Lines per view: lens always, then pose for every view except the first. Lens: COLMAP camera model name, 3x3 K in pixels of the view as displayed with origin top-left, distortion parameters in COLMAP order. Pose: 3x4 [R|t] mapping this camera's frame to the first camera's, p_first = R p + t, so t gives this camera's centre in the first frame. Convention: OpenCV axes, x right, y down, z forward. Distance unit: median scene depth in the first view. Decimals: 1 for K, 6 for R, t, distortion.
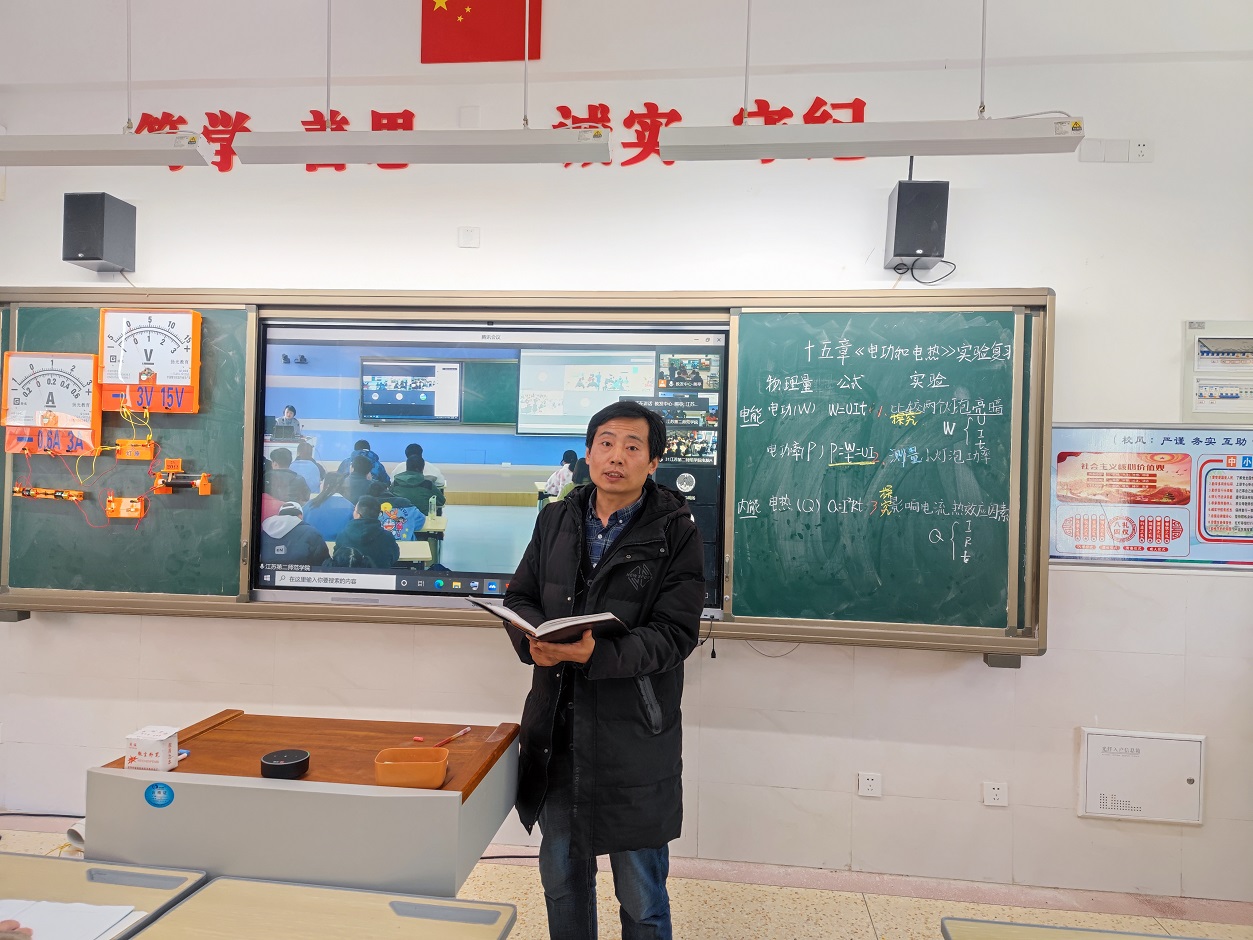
lens RADIAL K [[813.9, 0, 626.5], [0, 813.9, 470.0], [0, 0, 1]] dist [0.108401, -0.119945]
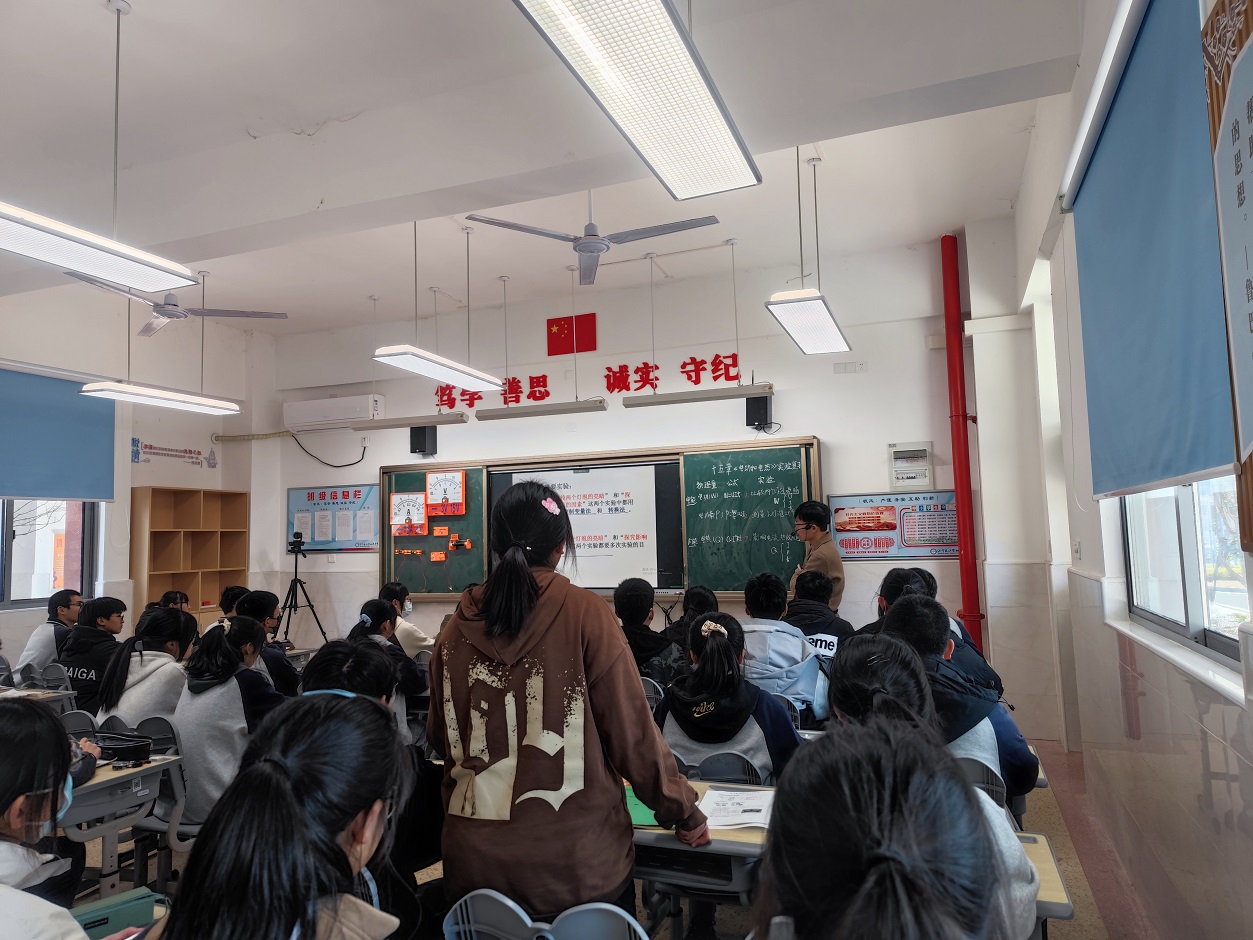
lens RADIAL K [[813.9, 0, 626.5], [0, 813.9, 470.0], [0, 0, 1]] dist [0.108401, -0.119945]
pose [[0.964514, -0.073929, -0.253470, 0.527716], [0.053949, 0.994928, -0.084902, 0.028989], [0.258461, 0.068215, 0.963610, -1.135395]]
